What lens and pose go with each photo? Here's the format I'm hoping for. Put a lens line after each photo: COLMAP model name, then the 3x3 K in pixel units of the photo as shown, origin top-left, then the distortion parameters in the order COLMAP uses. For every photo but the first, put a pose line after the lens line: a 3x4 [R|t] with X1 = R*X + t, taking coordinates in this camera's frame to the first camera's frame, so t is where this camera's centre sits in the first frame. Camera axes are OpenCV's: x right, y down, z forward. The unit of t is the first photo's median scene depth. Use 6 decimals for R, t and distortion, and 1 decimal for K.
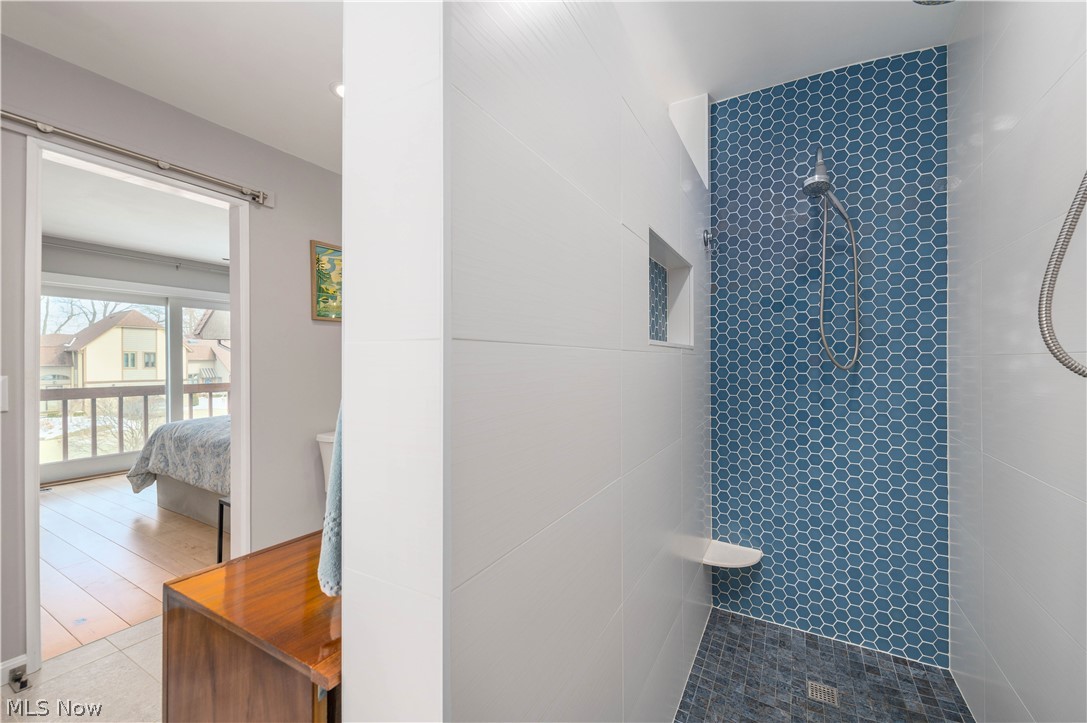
lens RADIAL K [[431.6, 0, 561.7], [0, 431.6, 364.1], [0, 0, 1]] dist [0.011362, -0.000933]
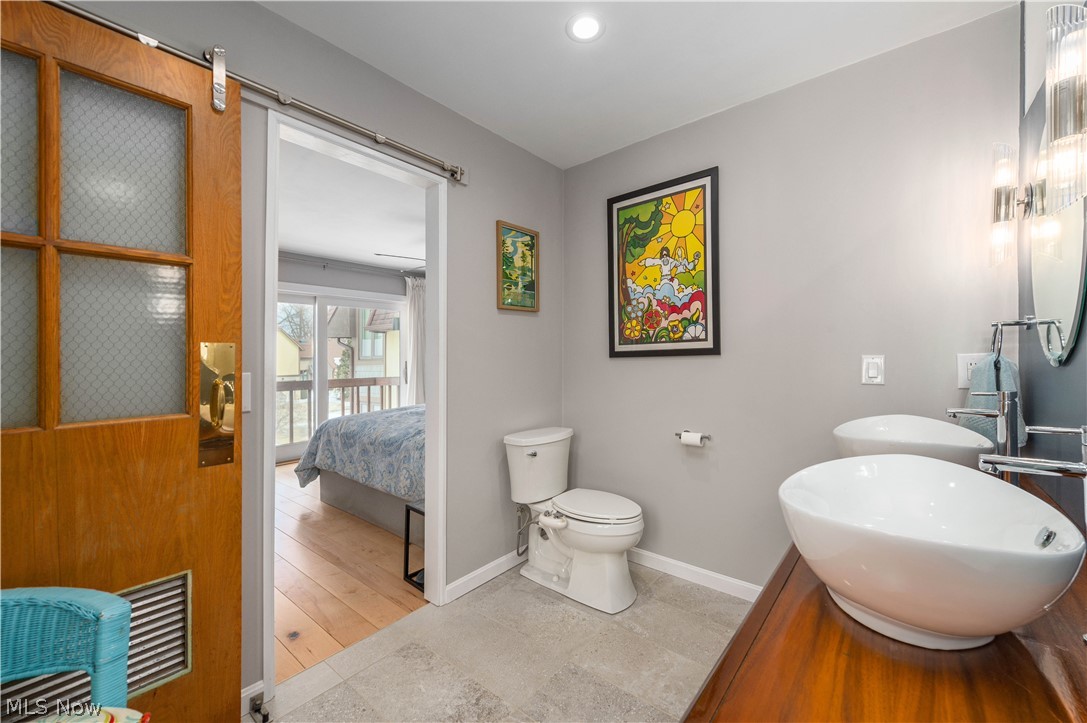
lens RADIAL K [[433.3, 0, 559.4], [0, 433.3, 352.9], [0, 0, 1]] dist [0.017172, 0.000002]
pose [[0.986442, -0.010608, -0.163767, -0.295260], [0.008318, 0.999858, -0.014664, 0.004239], [0.163899, 0.013103, 0.986390, 0.126813]]
